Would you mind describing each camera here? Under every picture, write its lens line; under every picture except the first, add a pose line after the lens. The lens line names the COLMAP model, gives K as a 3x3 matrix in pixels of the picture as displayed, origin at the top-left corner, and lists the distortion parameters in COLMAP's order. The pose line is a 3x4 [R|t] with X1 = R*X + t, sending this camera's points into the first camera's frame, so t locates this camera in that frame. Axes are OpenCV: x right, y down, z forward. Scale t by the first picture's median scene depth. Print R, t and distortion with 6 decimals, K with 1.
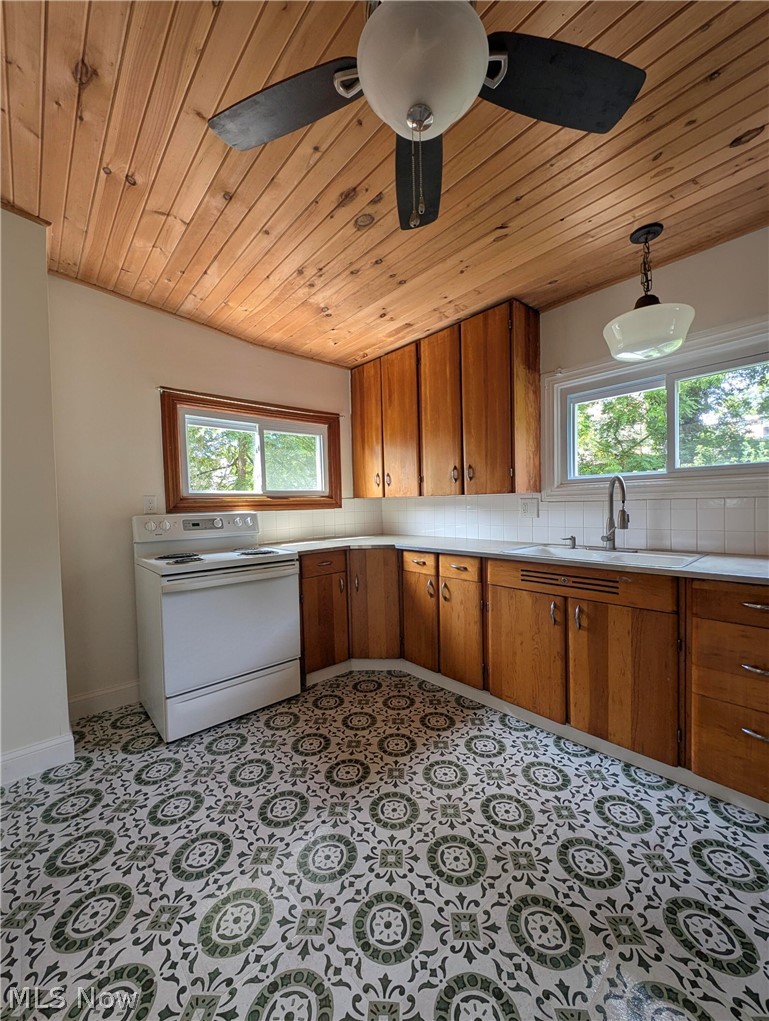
lens RADIAL K [[396.6, 0, 376.8], [0, 396.6, 514.5], [0, 0, 1]] dist [0.005713, -0.003775]
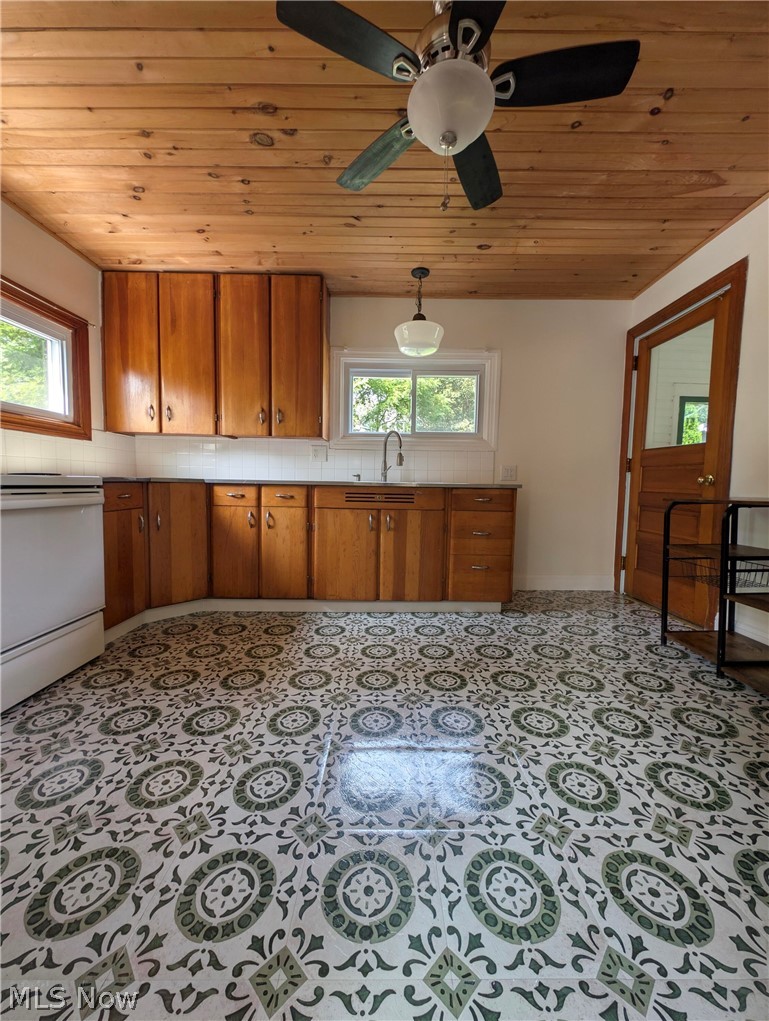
lens RADIAL K [[396.6, 0, 375.5], [0, 396.6, 506.9], [0, 0, 1]] dist [0.005713, -0.003775]
pose [[0.667201, 0.000709, 0.744877, -0.461943], [-0.017281, 0.999745, 0.014528, 0.143936], [-0.744677, -0.022565, 0.667044, 0.061548]]
